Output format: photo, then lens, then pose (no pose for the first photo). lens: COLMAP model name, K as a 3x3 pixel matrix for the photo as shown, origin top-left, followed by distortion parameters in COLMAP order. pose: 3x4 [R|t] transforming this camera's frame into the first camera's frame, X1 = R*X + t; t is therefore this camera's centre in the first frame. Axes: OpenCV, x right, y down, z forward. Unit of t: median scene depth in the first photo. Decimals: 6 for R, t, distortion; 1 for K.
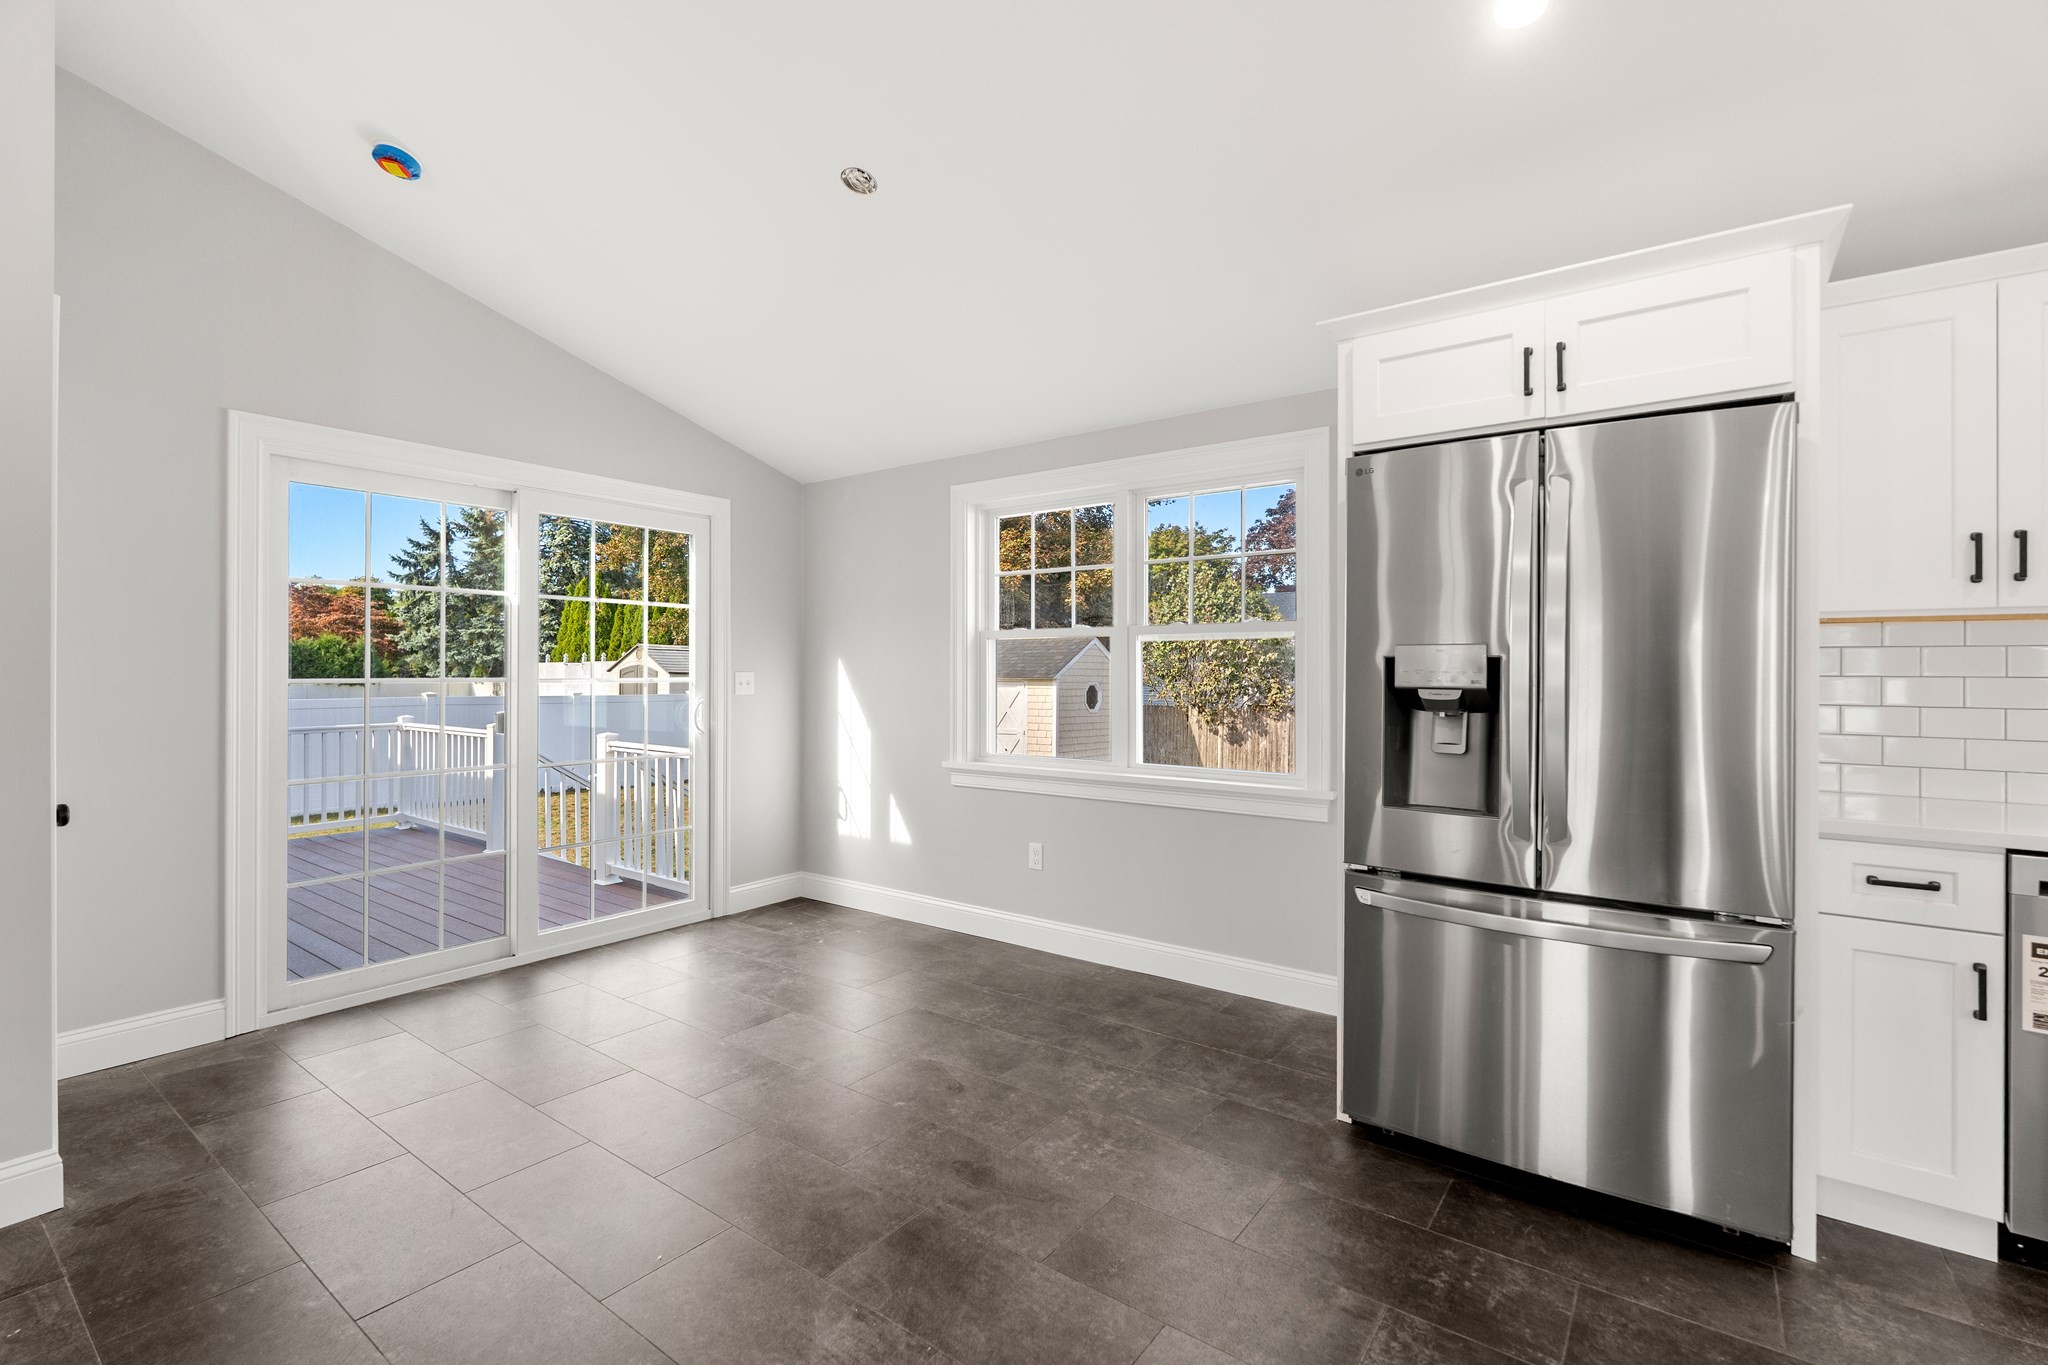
lens RADIAL K [[906.6, 0, 1021.1], [0, 906.6, 674.7], [0, 0, 1]] dist [-0.003350, 0.000025]
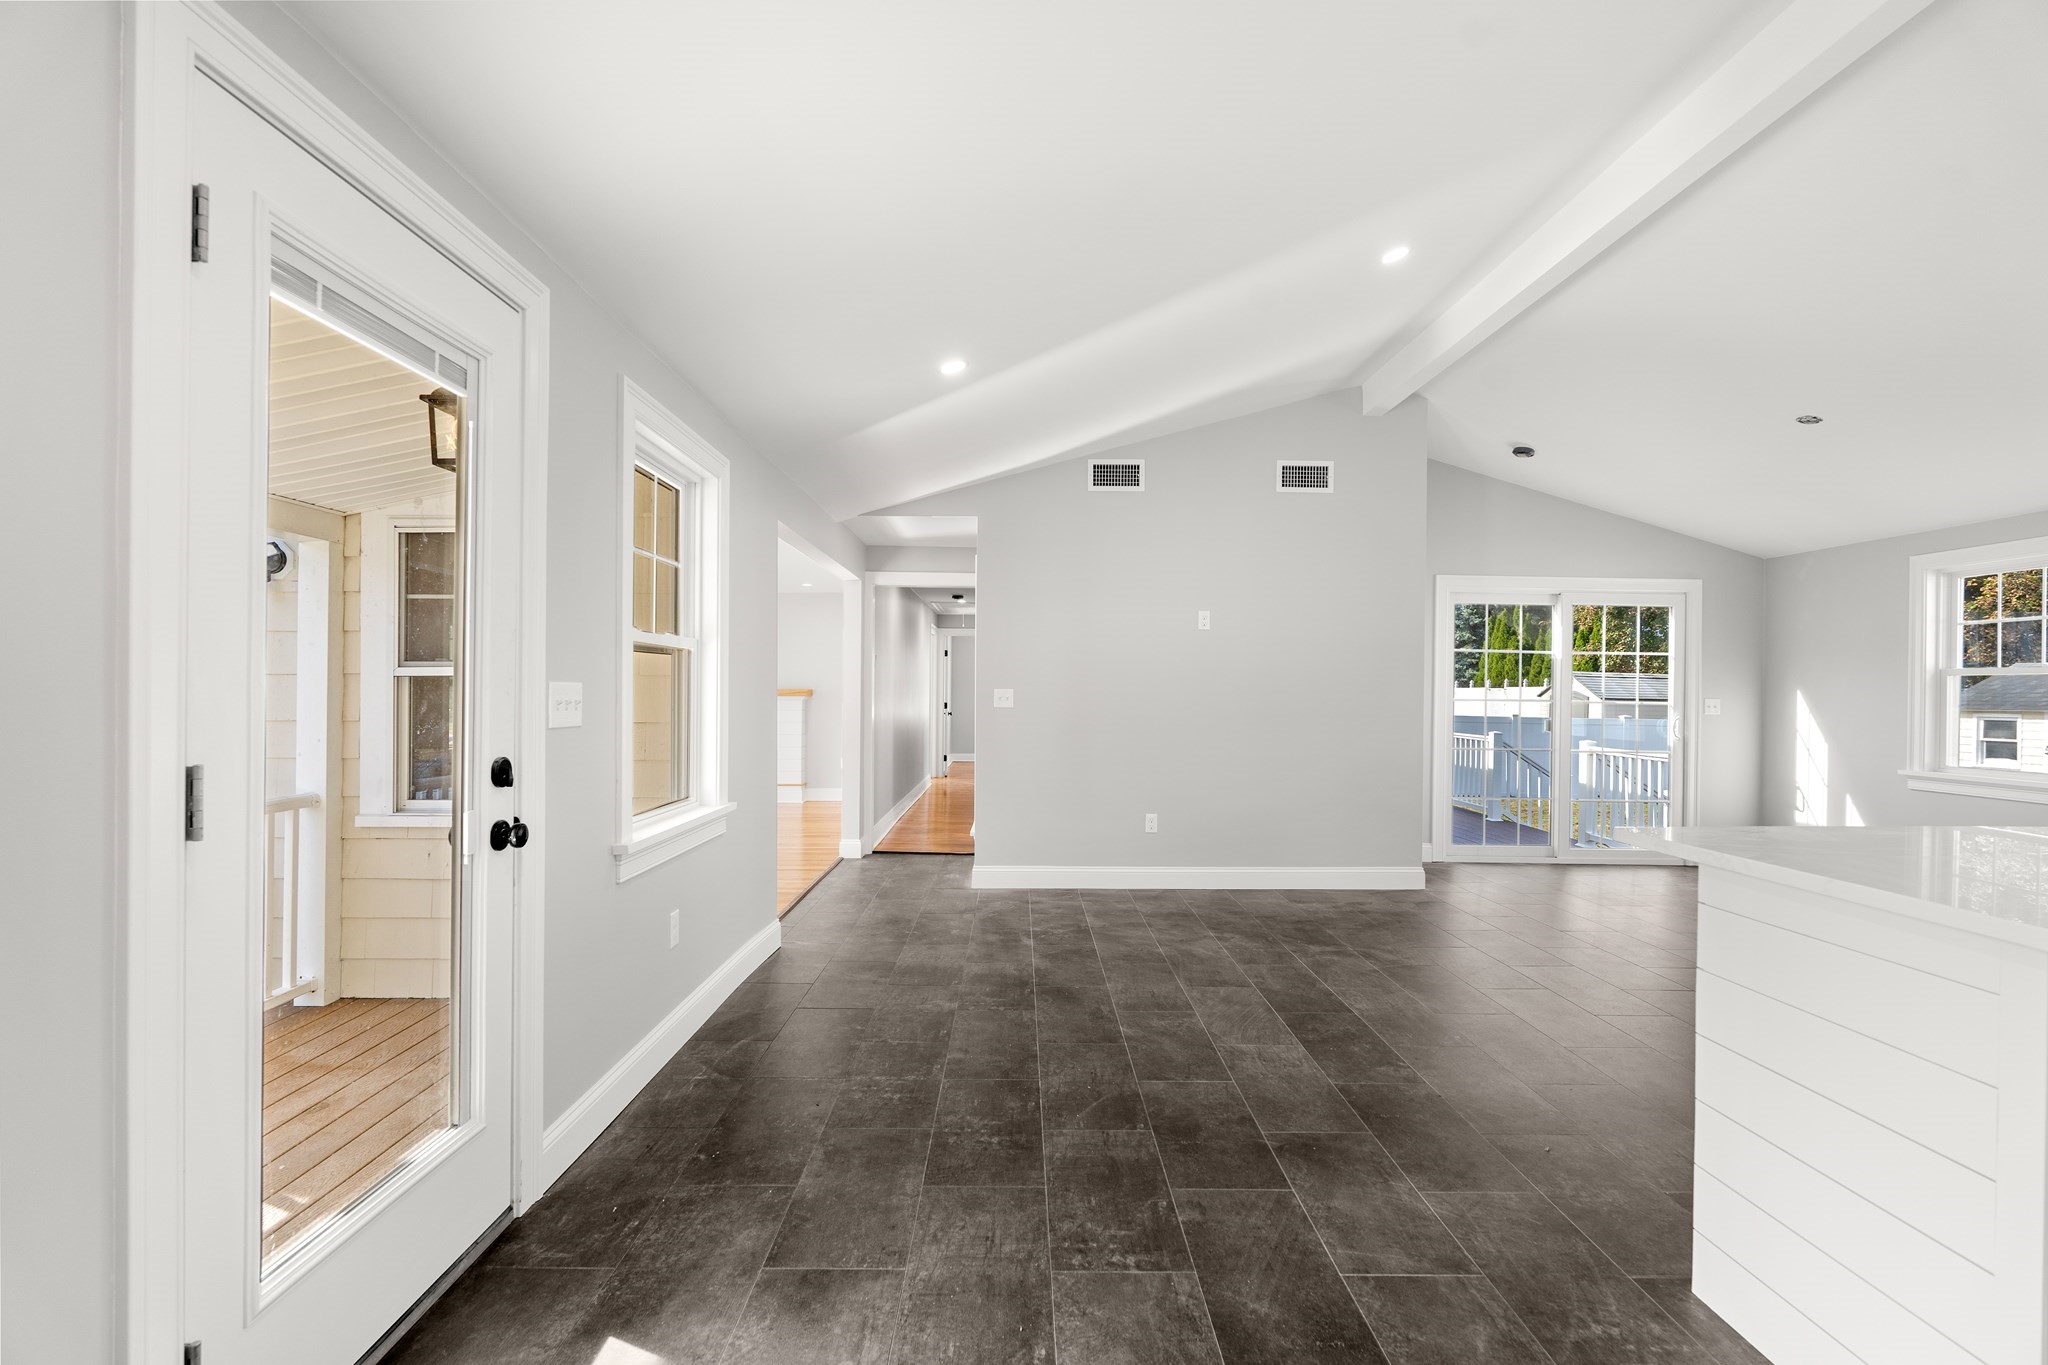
lens RADIAL K [[906.6, 0, 1018.4], [0, 906.6, 691.4], [0, 0, 1]] dist [-0.003350, 0.000025]
pose [[0.603438, 0.006508, -0.797384, 0.164804], [-0.013300, 0.999910, -0.001905, 0.002485], [0.797299, 0.011755, 0.603470, -0.704840]]
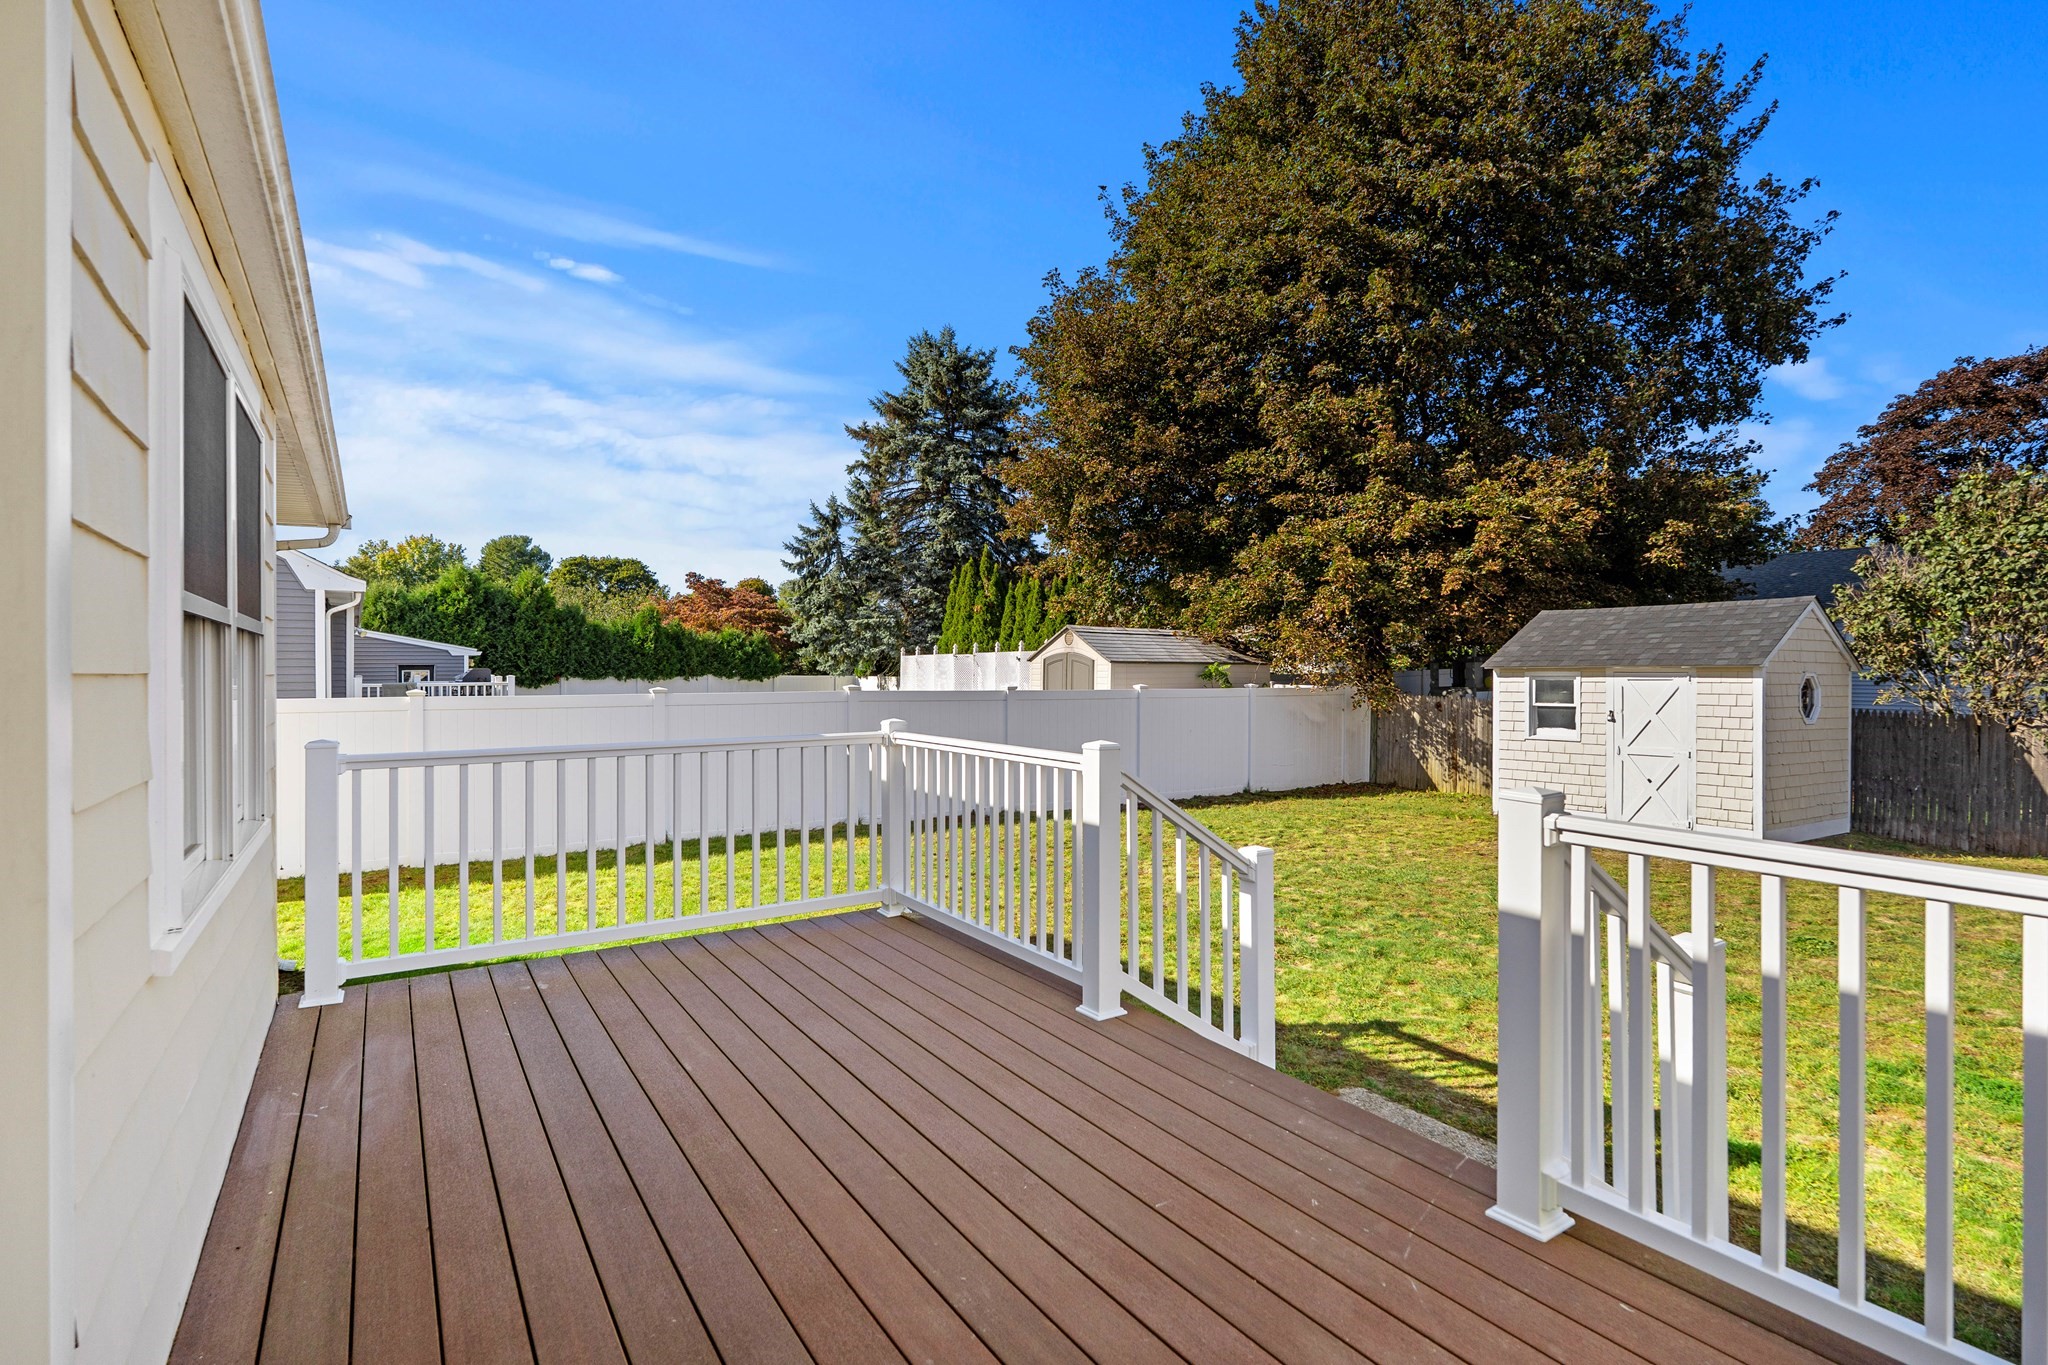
lens RADIAL K [[997.8, 0, 1019.8], [0, 997.8, 673.4], [0, 0, 1]] dist [0.000359, 0.000099]
pose [[0.934941, -0.001211, -0.354801, -0.649239], [0.001794, 0.999998, 0.001314, 0.026026], [0.354799, -0.001865, 0.934941, 0.747534]]
